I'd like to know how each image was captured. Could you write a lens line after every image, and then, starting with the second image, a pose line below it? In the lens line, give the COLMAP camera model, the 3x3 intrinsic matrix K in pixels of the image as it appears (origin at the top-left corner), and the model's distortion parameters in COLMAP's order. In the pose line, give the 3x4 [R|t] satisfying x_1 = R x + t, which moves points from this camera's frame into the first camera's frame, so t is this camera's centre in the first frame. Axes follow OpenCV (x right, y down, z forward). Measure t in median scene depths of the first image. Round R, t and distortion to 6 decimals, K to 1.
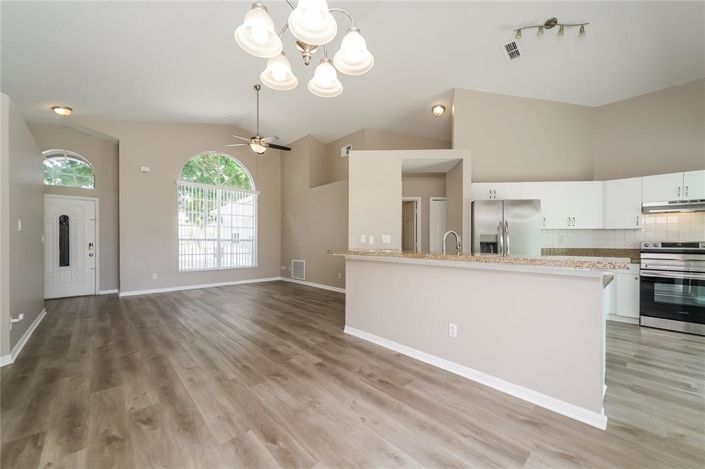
lens RADIAL K [[280.8, 0, 352.5], [0, 280.8, 234.5], [0, 0, 1]] dist [-0.000202, -0.000123]
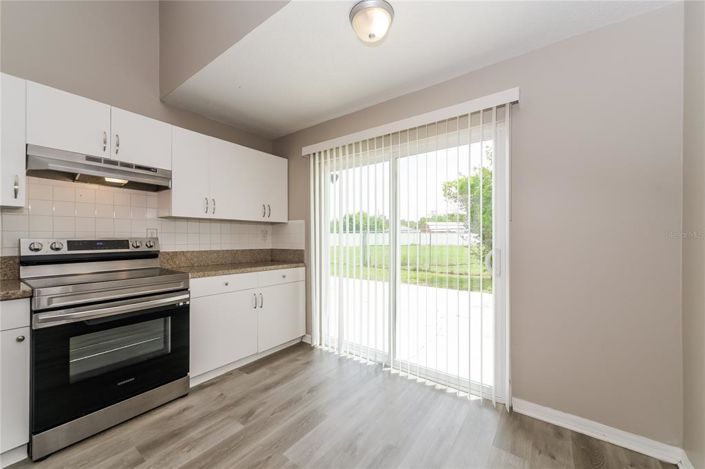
lens RADIAL K [[280.8, 0, 352.5], [0, 280.8, 234.5], [0, 0, 1]] dist [-0.000202, -0.000123]
pose [[-0.186452, 0.001723, 0.982463, 0.567811], [-0.009761, 0.999946, -0.003606, 0.016002], [-0.982416, -0.010262, -0.186425, 0.642147]]
